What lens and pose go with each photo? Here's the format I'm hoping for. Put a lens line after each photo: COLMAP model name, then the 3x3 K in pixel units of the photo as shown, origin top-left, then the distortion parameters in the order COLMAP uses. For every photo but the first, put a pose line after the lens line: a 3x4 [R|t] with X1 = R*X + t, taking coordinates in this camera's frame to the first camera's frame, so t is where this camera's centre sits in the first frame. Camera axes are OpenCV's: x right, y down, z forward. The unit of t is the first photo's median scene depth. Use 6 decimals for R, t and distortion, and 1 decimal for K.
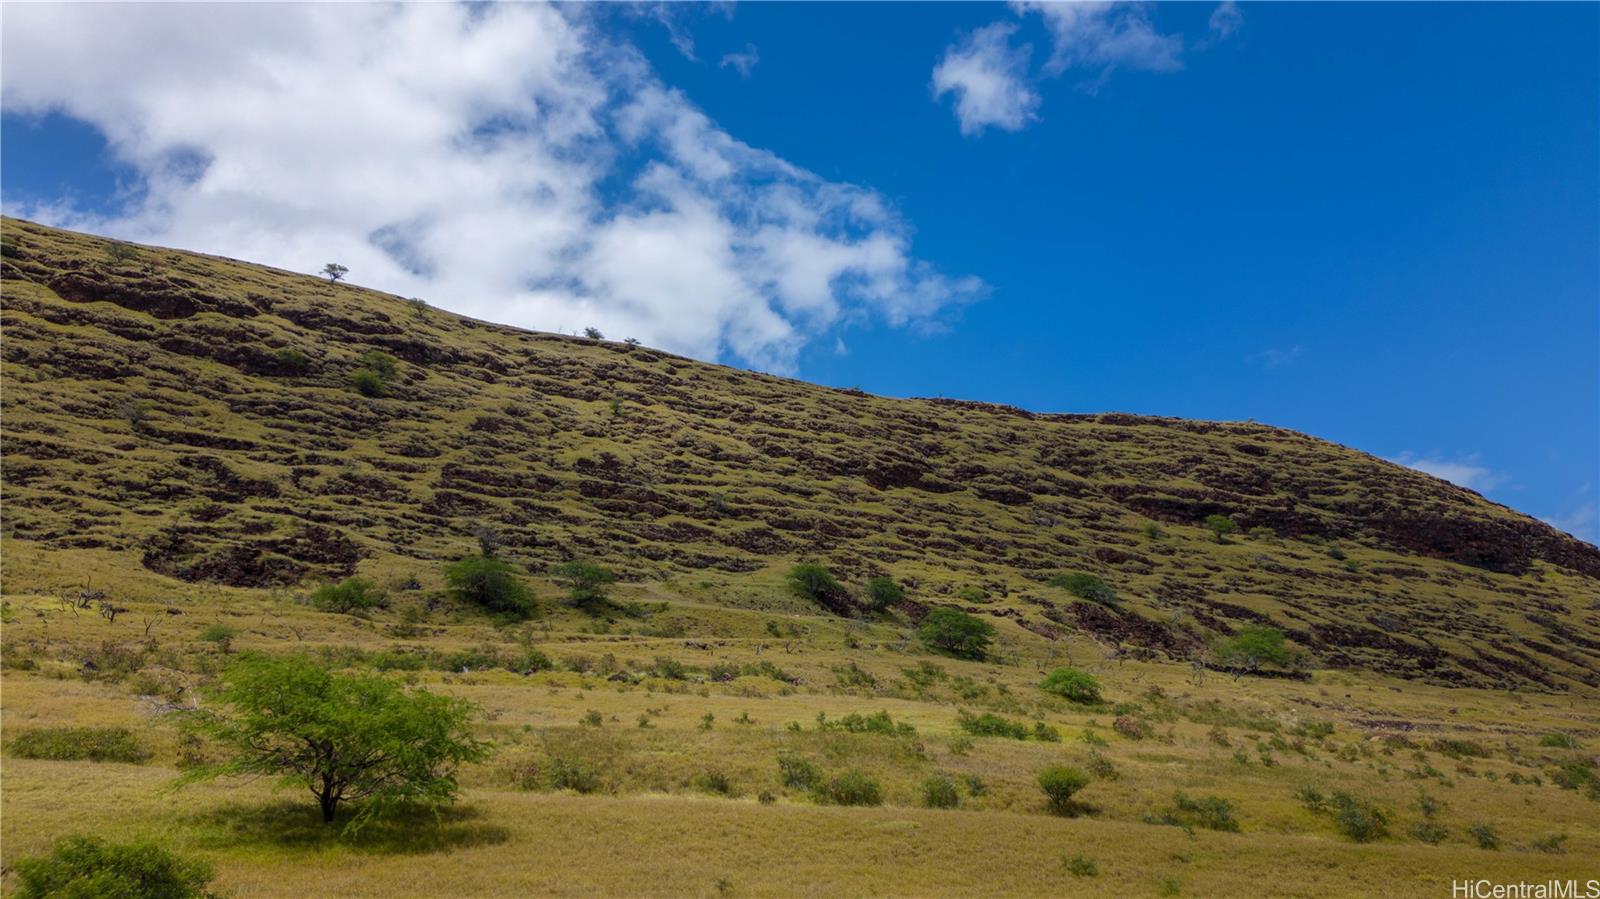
lens RADIAL K [[1121.1, 0, 806.3], [0, 1121.1, 454.4], [0, 0, 1]] dist [0.093246, -0.098775]
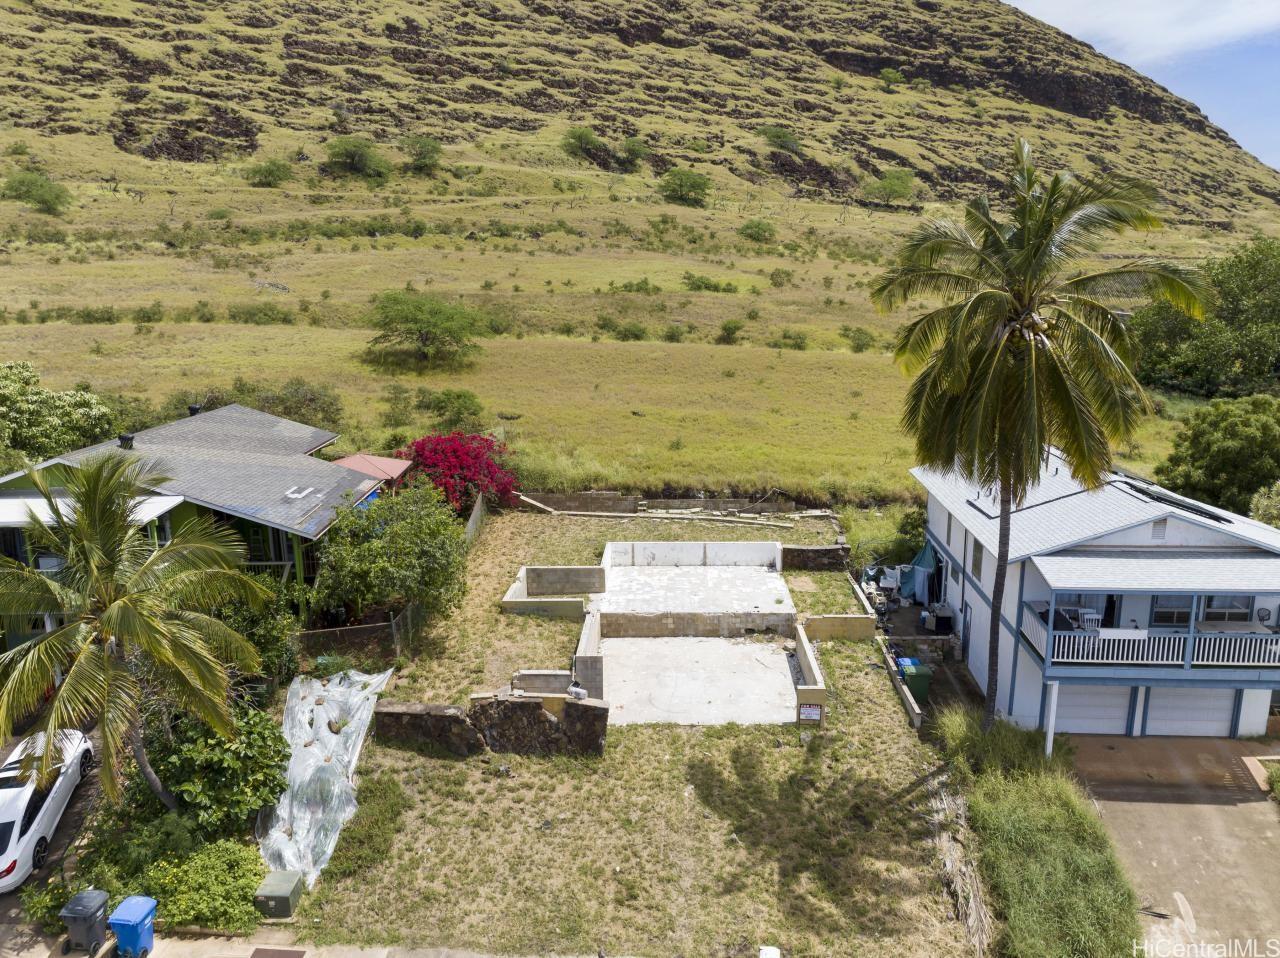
lens RADIAL K [[908.3, 0, 646.5], [0, 908.3, 475.8], [0, 0, 1]] dist [-0.056140, 0.031418]
pose [[0.995884, -0.024462, 0.087271, -0.015032], [-0.022046, 0.868589, 0.495043, -0.052460], [-0.087913, -0.494930, 0.864474, -0.102077]]
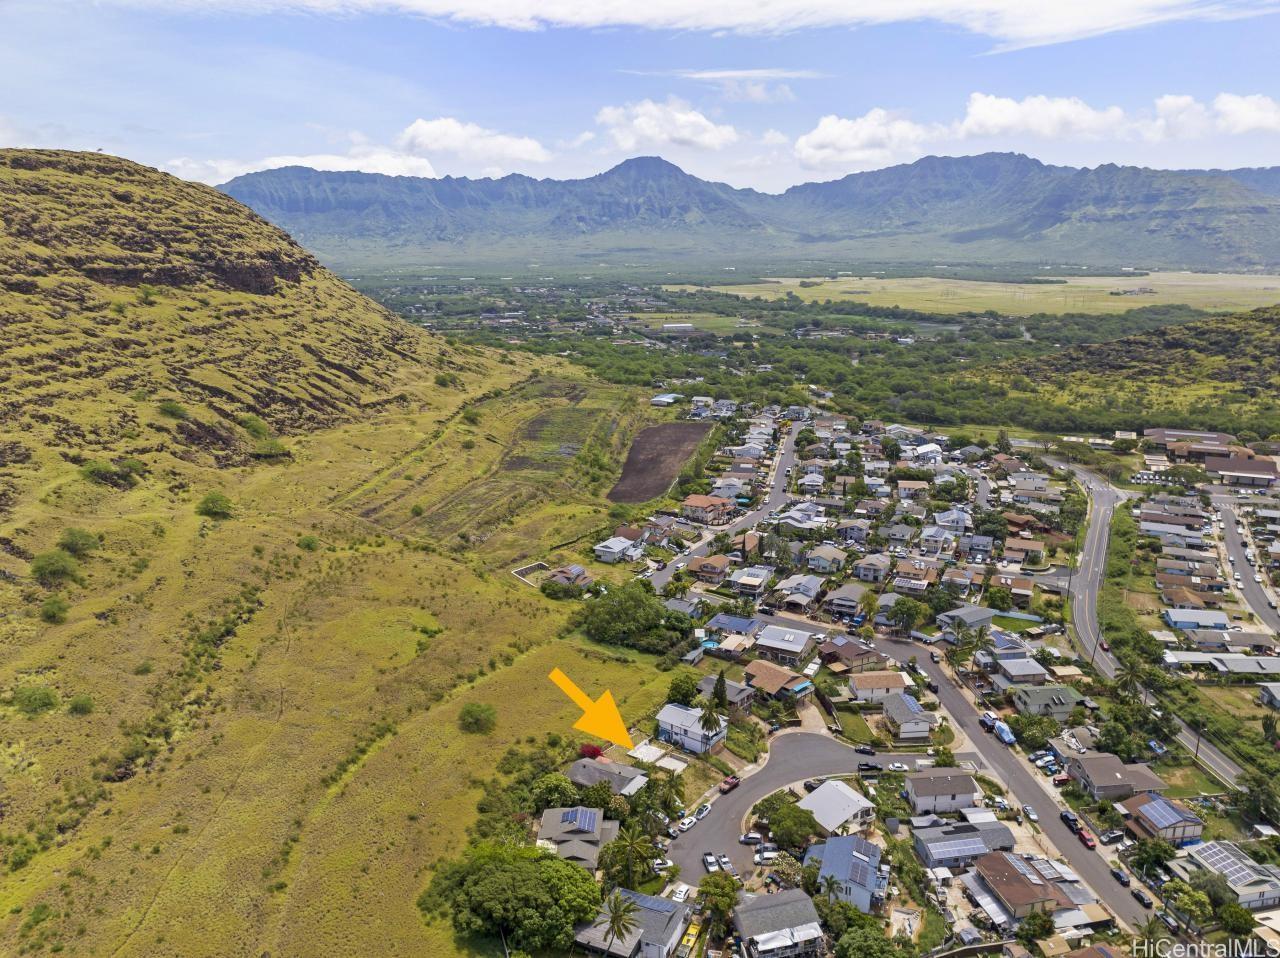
lens RADIAL K [[906.0, 0, 640.0], [0, 906.0, 479.0], [0, 0, 1]] dist [-0.036981, 0.002592]
pose [[0.459168, -0.216331, 0.861607, -0.564341], [-0.270439, 0.889820, 0.367537, -0.432921], [-0.846184, -0.401773, 0.350072, -0.165405]]
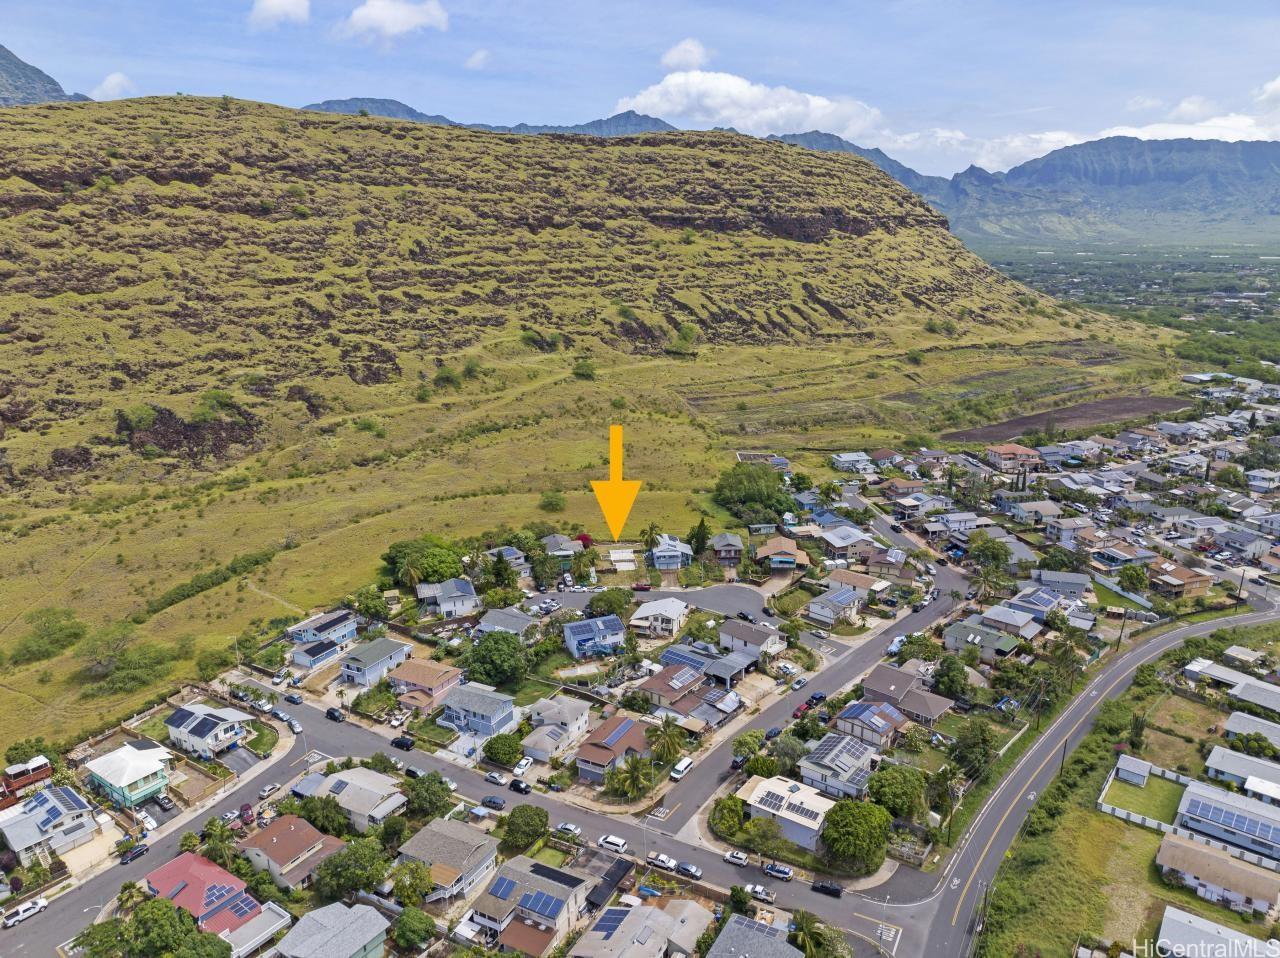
lens RADIAL K [[906.0, 0, 640.0], [0, 906.0, 479.0], [0, 0, 1]] dist [-0.036981, 0.002592]
pose [[0.968092, -0.070317, 0.240528, -0.202828], [-0.072486, 0.840221, 0.537378, -0.558085], [-0.239883, -0.537666, 0.808314, -0.732618]]
